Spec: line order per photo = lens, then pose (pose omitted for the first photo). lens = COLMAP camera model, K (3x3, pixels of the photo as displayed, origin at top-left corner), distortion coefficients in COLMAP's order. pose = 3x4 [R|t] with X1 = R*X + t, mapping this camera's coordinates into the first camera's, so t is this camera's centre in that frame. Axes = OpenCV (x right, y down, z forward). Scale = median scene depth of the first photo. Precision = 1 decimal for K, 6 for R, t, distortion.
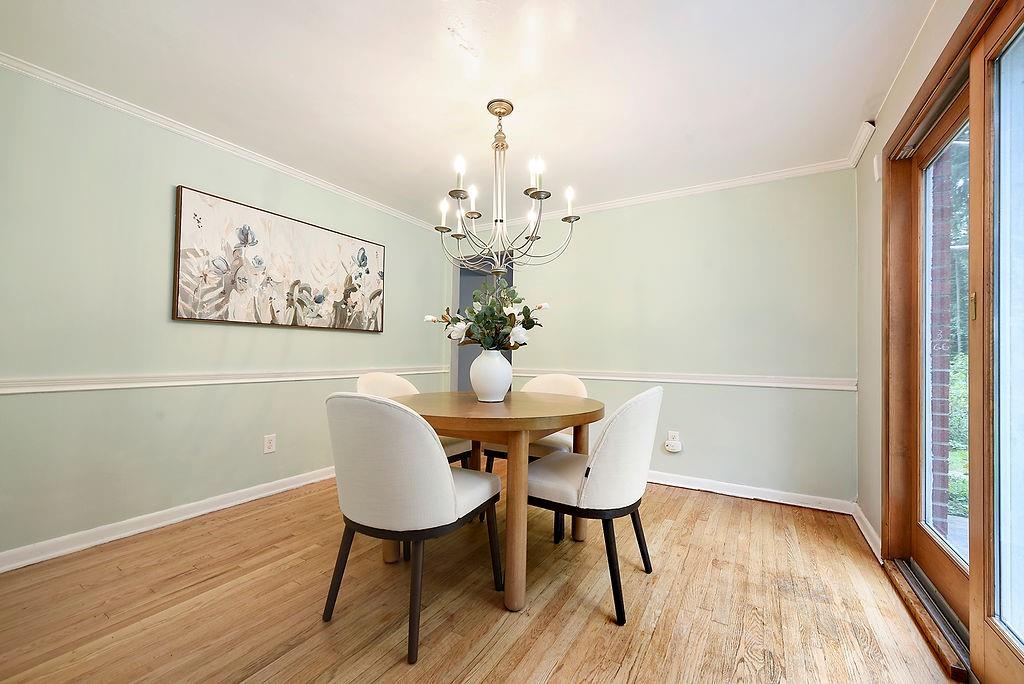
lens RADIAL K [[407.1, 0, 515.4], [0, 407.1, 346.2], [0, 0, 1]] dist [0.000586, -0.000219]
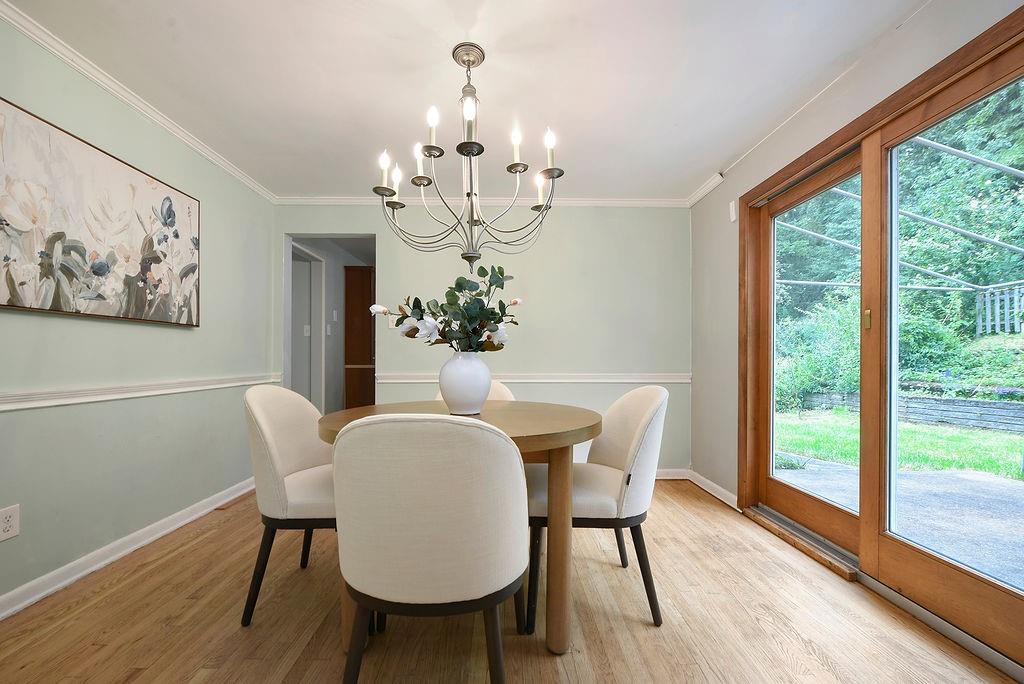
lens RADIAL K [[408.2, 0, 503.4], [0, 408.2, 357.5], [0, 0, 1]] dist [-0.001735, -0.000696]
pose [[0.857808, -0.009800, 0.513877, -0.292052], [-0.000725, 0.999794, 0.020278, 0.003489], [-0.513970, -0.017767, 0.857624, 0.178102]]
